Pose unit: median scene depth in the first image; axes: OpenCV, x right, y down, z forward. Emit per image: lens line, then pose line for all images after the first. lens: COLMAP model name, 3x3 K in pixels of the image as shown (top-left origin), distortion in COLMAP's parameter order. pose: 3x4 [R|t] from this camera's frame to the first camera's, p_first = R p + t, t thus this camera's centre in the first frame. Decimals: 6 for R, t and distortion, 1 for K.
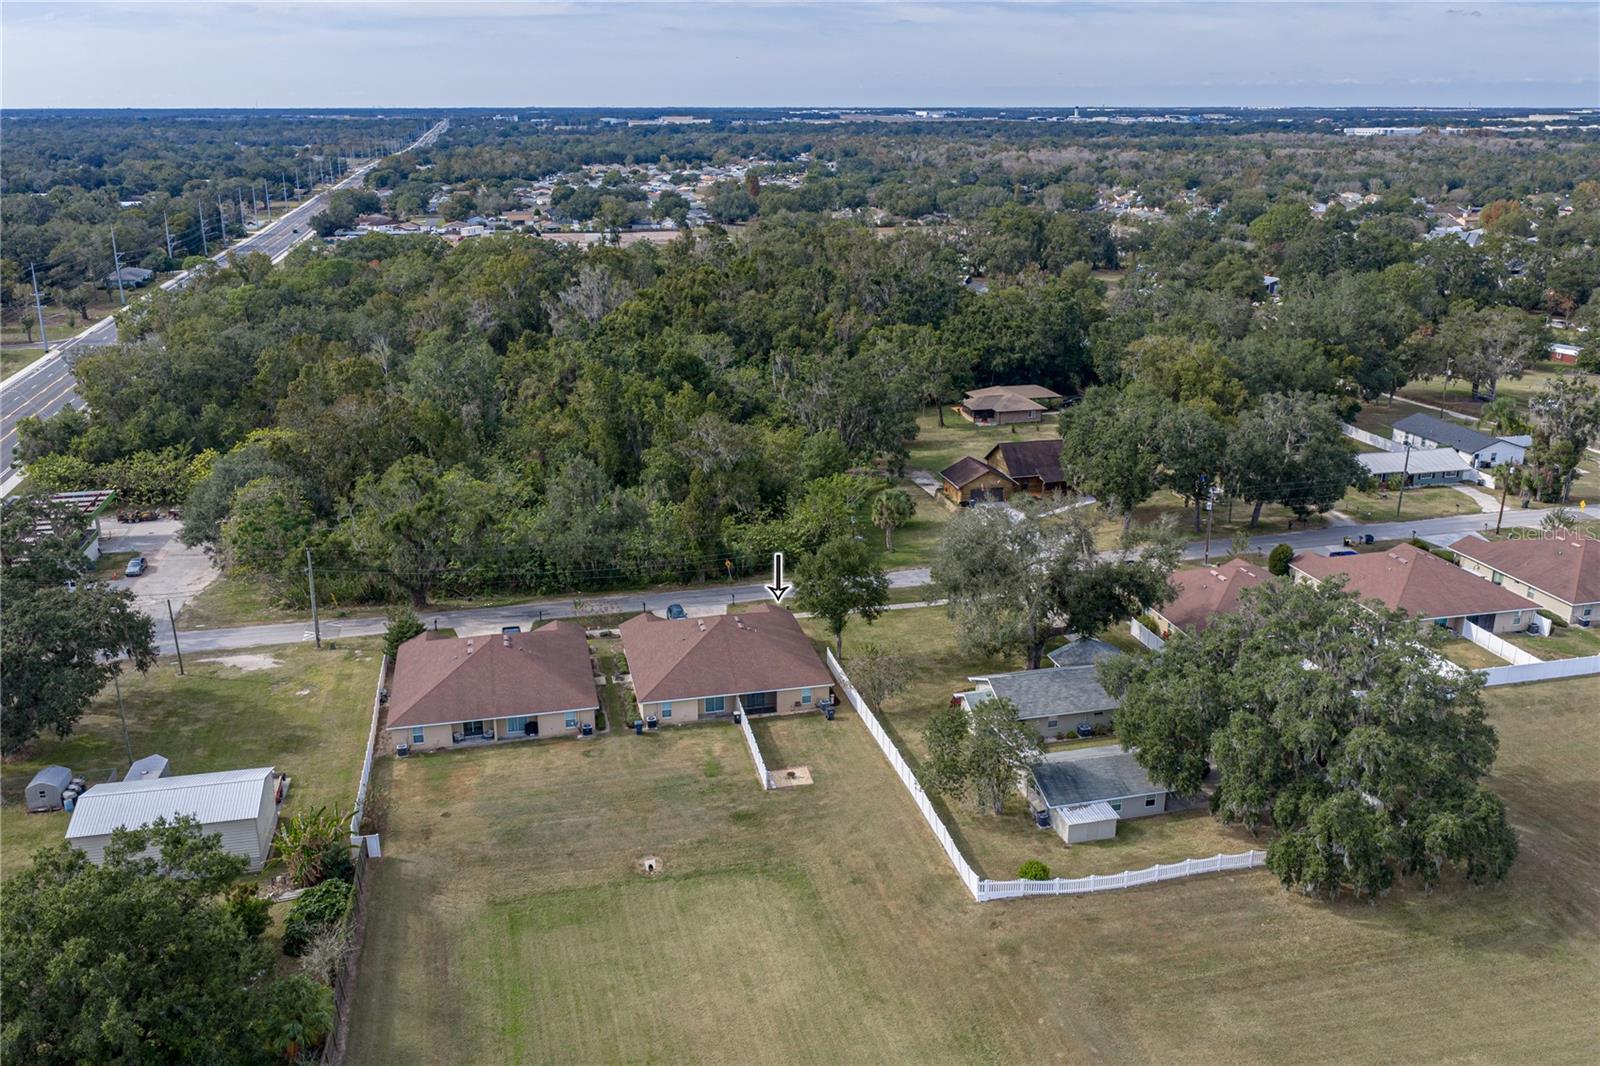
lens RADIAL K [[1317.3, 0, 804.8], [0, 1317.3, 571.5], [0, 0, 1]] dist [0.008731, -0.015048]
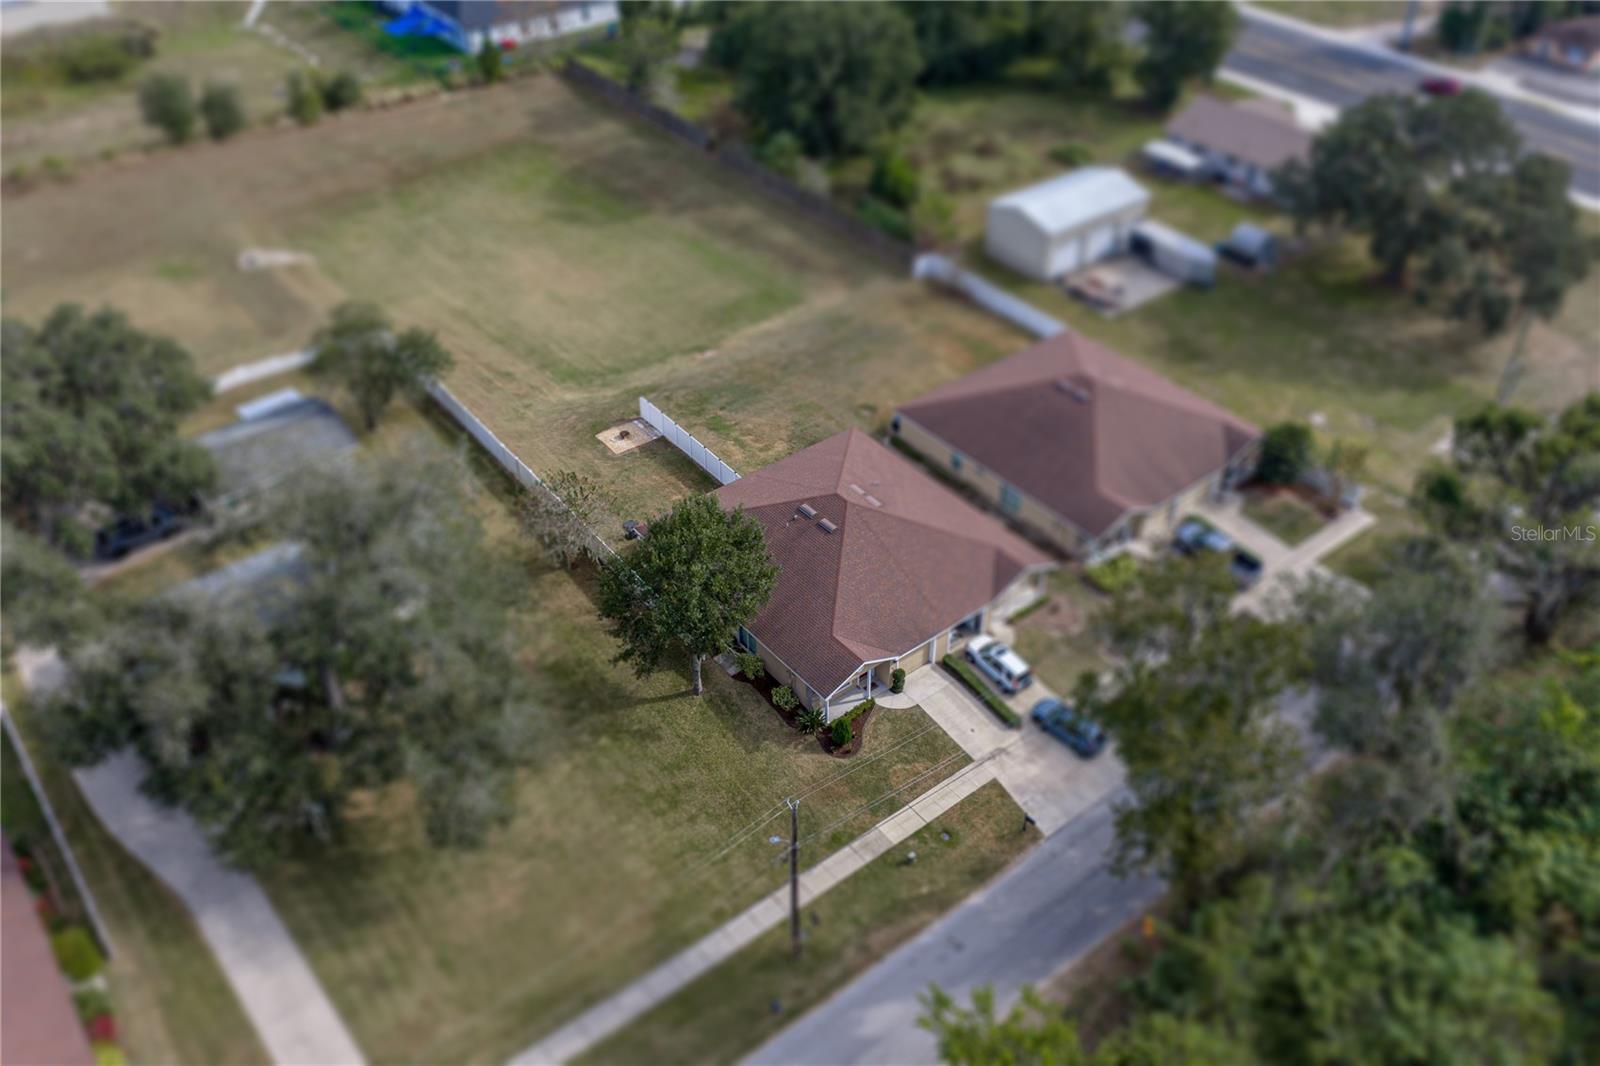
lens RADIAL K [[1308.9, 0, 800.0], [0, 1308.9, 533.0], [0, 0, 1]] dist [-0.000592, -0.004196]
pose [[-0.903121, 0.270660, -0.333339, 0.139610], [-0.141030, 0.546272, 0.825650, -0.394621], [0.405564, 0.792673, -0.455179, 1.100754]]
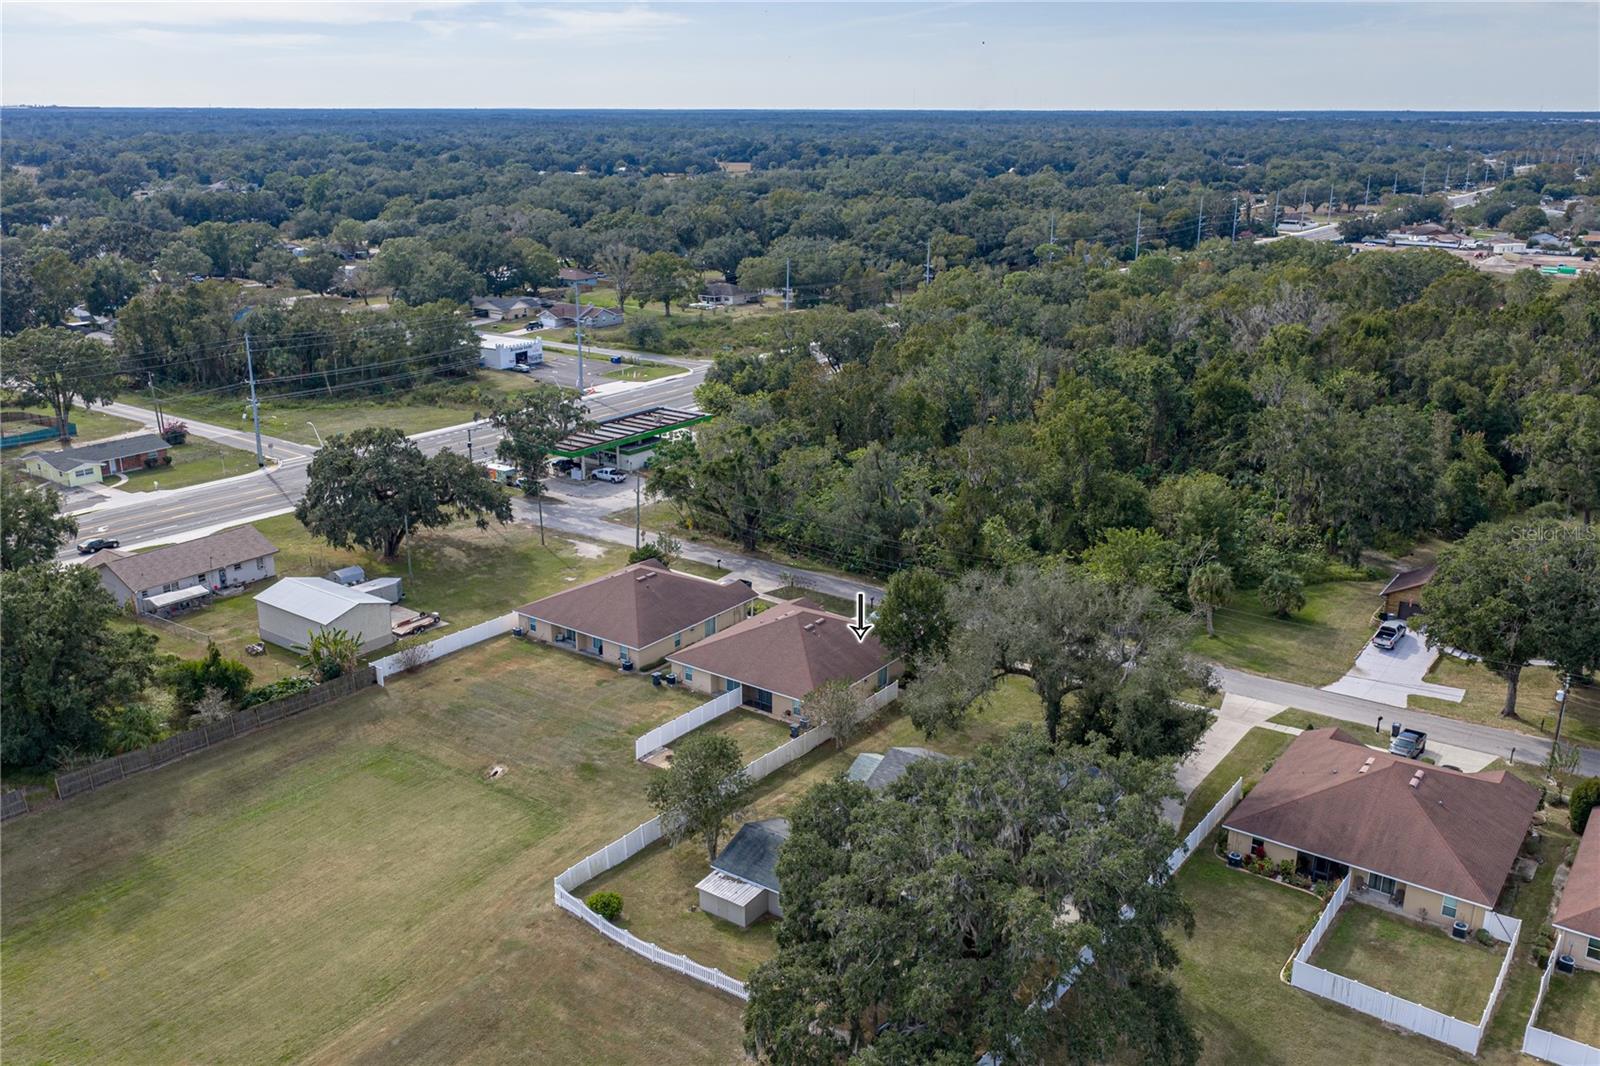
lens RADIAL K [[1340.8, 0, 800.0], [0, 1340.8, 533.0], [0, 0, 1]] dist [0.015454, -0.019868]
pose [[0.648394, 0.231598, -0.725222, 0.569614], [-0.255669, 0.963522, 0.079114, -0.090019], [0.717090, 0.134120, 0.683954, 0.249689]]
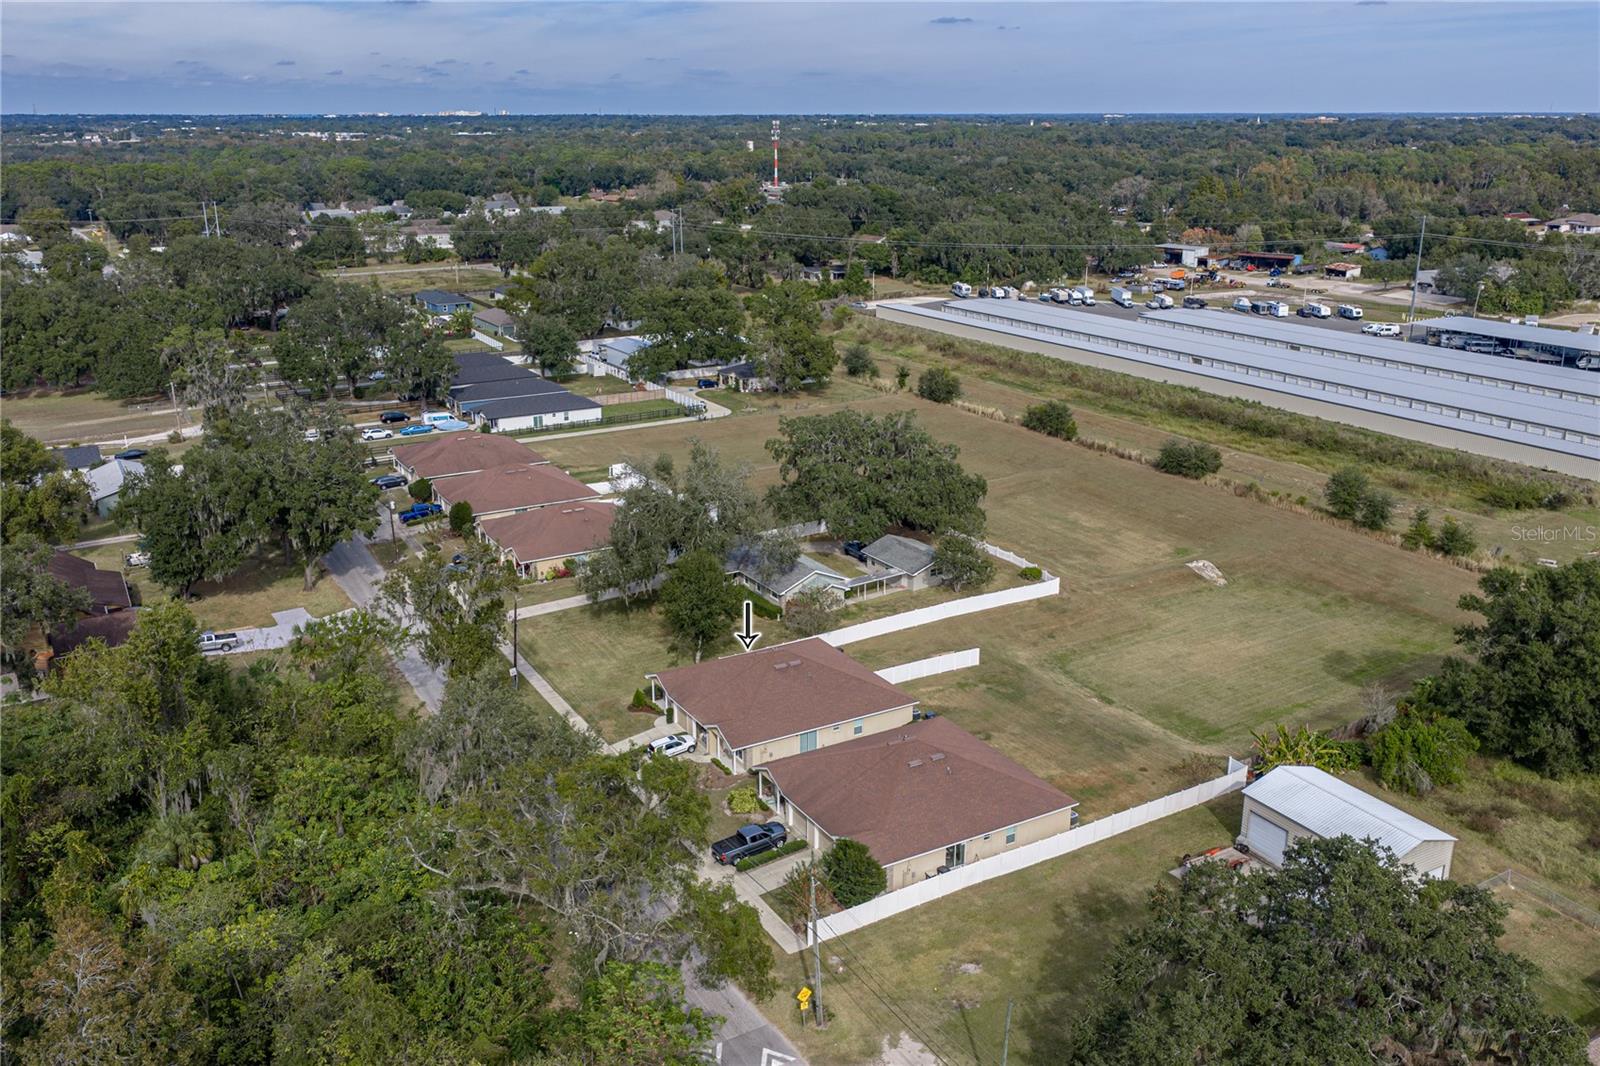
lens RADIAL K [[1340.8, 0, 800.0], [0, 1340.8, 533.0], [0, 0, 1]] dist [0.015454, -0.019868]
pose [[-0.293793, -0.284751, 0.912471, -0.797912], [0.324413, 0.868235, 0.375399, -0.341363], [-0.899134, 0.406307, -0.162705, 0.950165]]
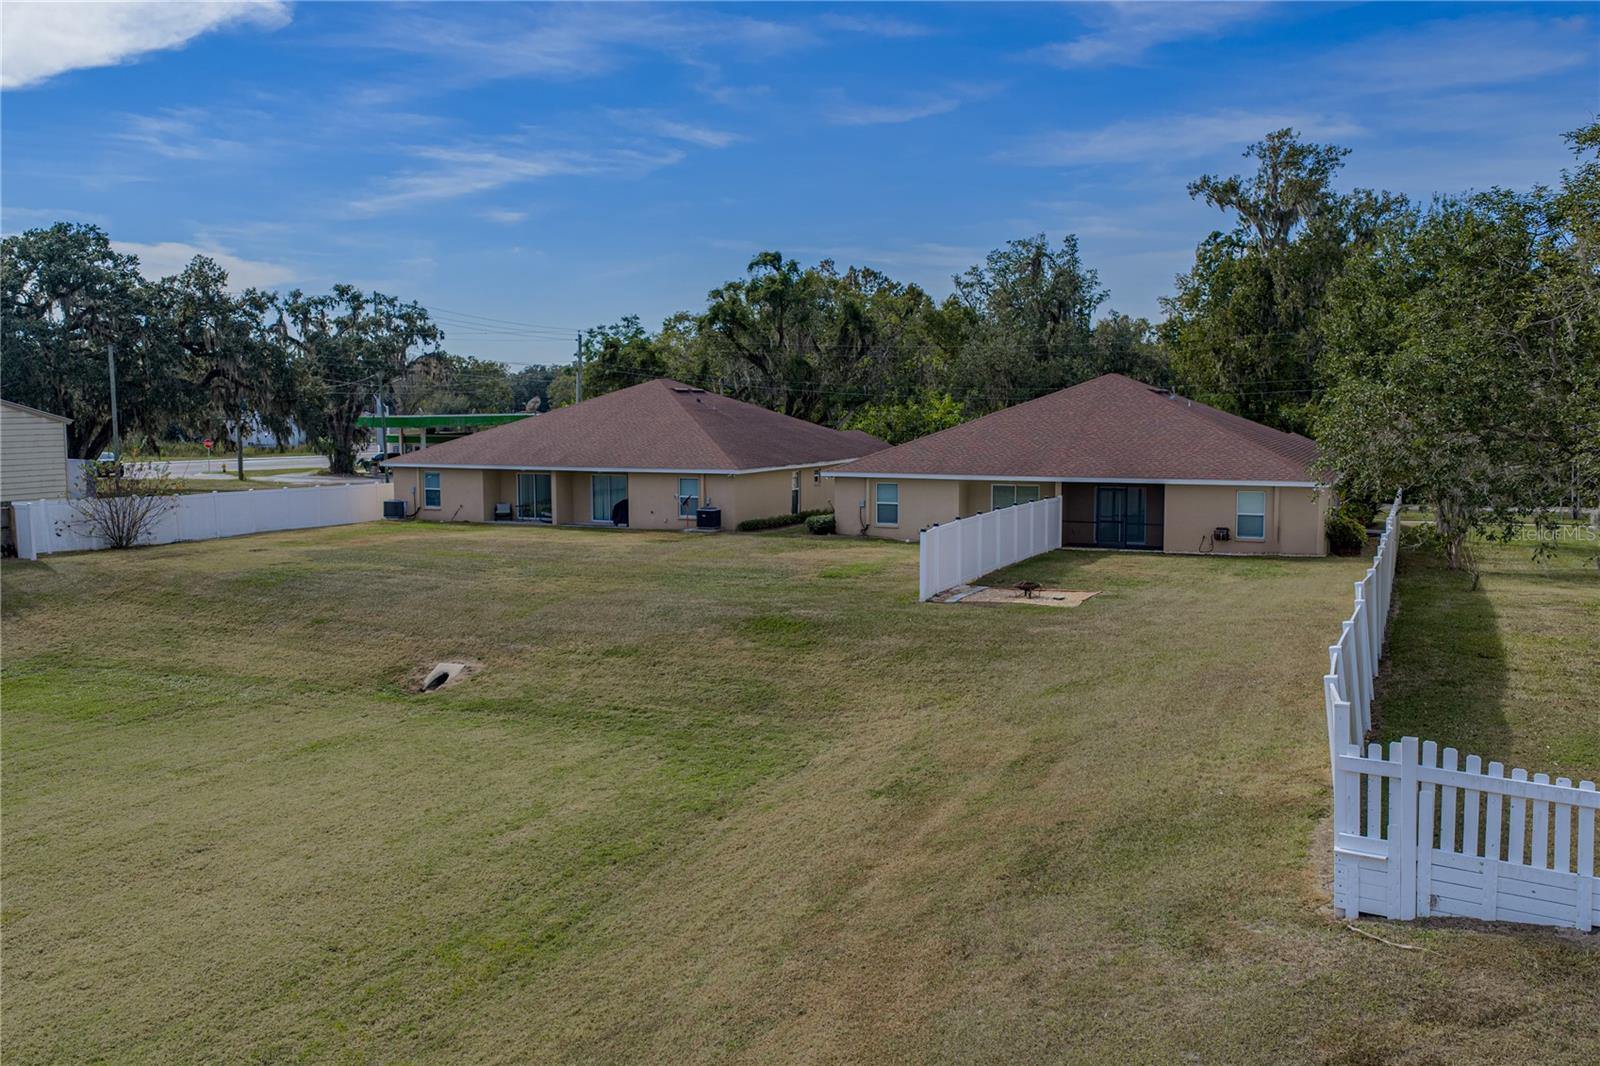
lens RADIAL K [[1325.3, 0, 803.6], [0, 1325.3, 571.5], [0, 0, 1]] dist [0.008178, -0.012875]
pose [[0.793962, 0.079049, -0.602806, 0.103134], [-0.202962, 0.969092, -0.140241, 0.152786], [0.573088, 0.233693, 0.785466, 0.530431]]
